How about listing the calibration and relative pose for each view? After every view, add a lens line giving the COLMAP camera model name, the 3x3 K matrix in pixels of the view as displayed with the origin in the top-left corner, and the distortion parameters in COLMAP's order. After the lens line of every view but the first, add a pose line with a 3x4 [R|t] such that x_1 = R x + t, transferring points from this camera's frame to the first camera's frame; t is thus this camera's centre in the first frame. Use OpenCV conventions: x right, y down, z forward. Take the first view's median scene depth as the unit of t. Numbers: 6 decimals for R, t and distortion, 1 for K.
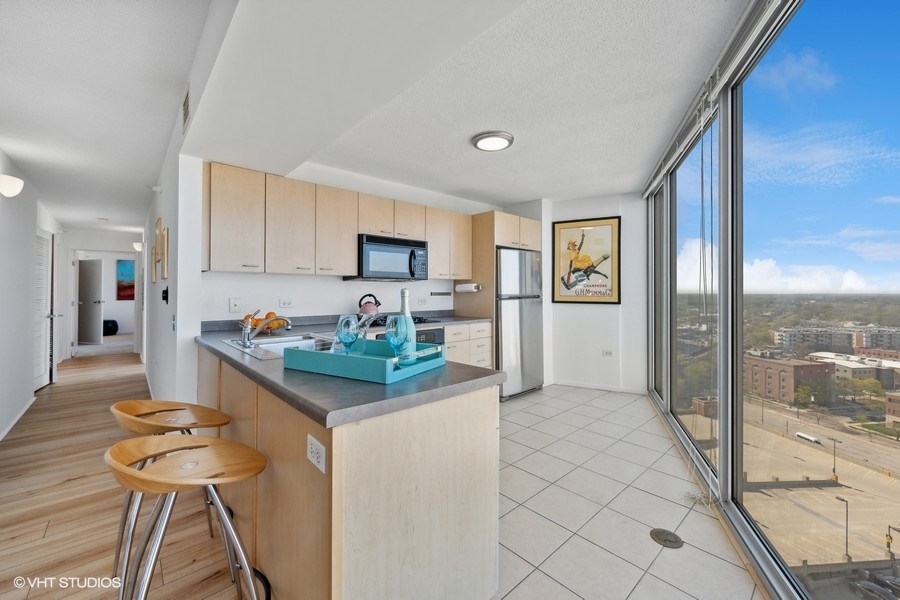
lens RADIAL K [[362.9, 0, 448.2], [0, 362.9, 293.2], [0, 0, 1]] dist [-0.001855, -0.000102]
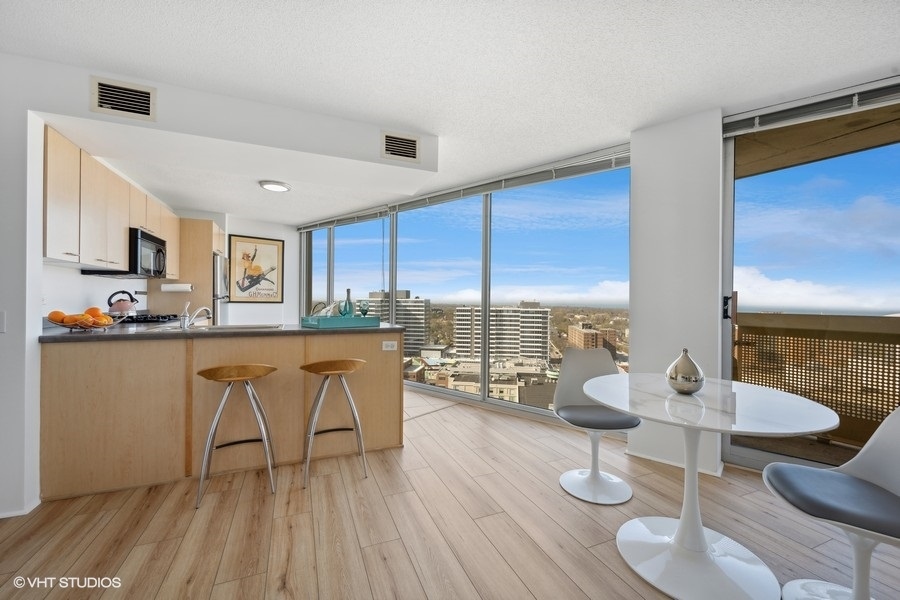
lens RADIAL K [[368.7, 0, 450.0], [0, 368.7, 300.0], [0, 0, 1]] dist [-0.000207, -0.000079]
pose [[0.327672, 0.005827, 0.944774, -0.659419], [-0.008688, 0.999957, -0.003155, 0.016470], [-0.944752, -0.007175, 0.327708, -0.075588]]
